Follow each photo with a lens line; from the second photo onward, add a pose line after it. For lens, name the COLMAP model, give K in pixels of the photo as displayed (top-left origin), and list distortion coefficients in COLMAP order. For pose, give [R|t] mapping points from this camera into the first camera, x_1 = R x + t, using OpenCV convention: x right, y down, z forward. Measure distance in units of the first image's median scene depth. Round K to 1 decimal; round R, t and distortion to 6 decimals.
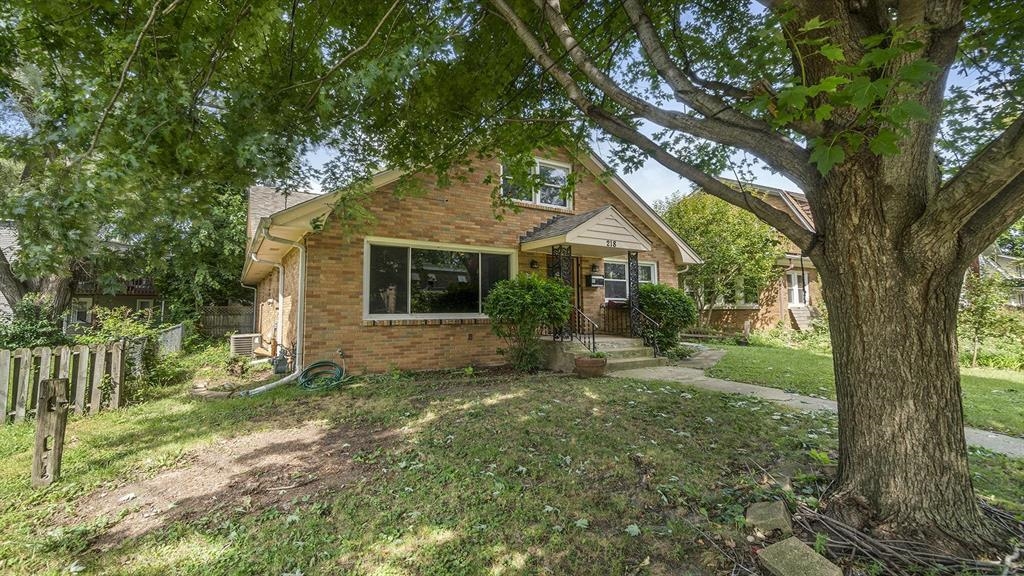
lens RADIAL K [[438.9, 0, 508.0], [0, 438.9, 284.5], [0, 0, 1]] dist [-0.002194, -0.000121]
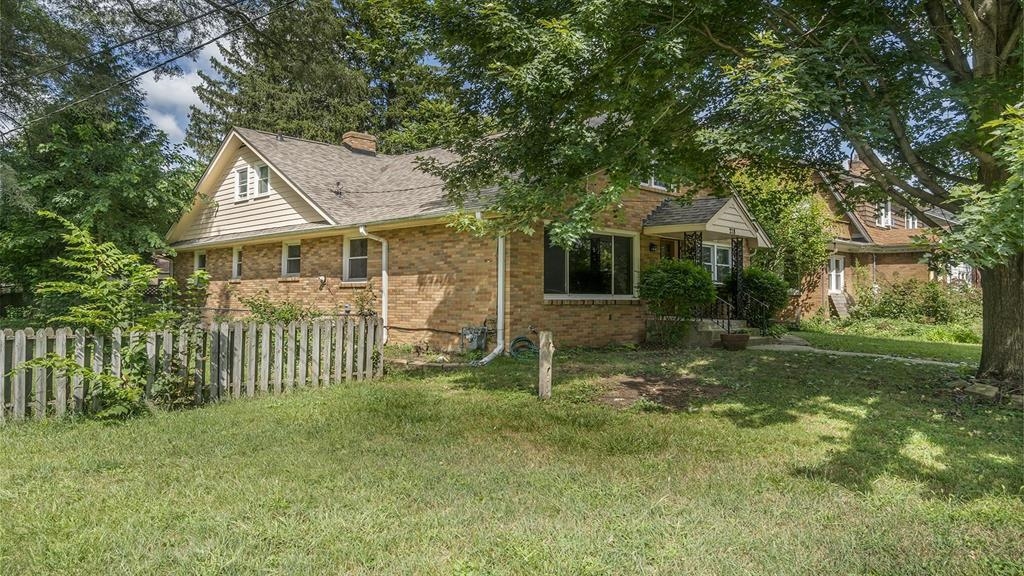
lens RADIAL K [[693.3, 0, 513.5], [0, 693.3, 286.4], [0, 0, 1]] dist [0.003633, 0.000386]
pose [[0.969705, 0.015128, 0.243811, -0.722189], [-0.026371, 0.998731, 0.042915, -0.017899], [-0.242852, -0.048044, 0.968873, -0.541818]]
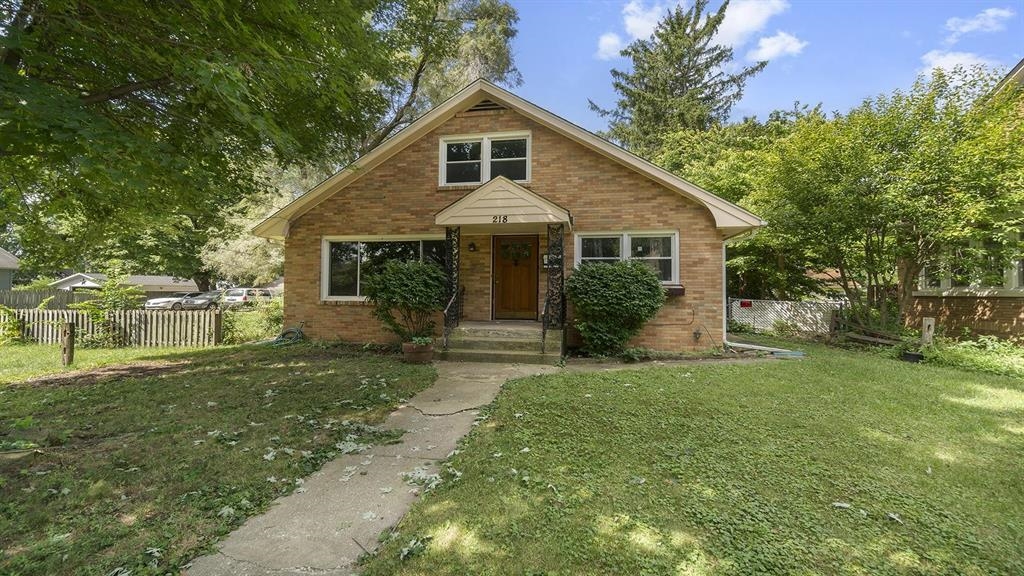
lens RADIAL K [[438.9, 0, 511.7], [0, 438.9, 293.7], [0, 0, 1]] dist [-0.002194, -0.000121]
pose [[0.729512, 0.008662, -0.683914, 0.888519], [0.030751, 0.998493, 0.045447, 0.016870], [0.683277, -0.054185, 0.728146, 0.385493]]
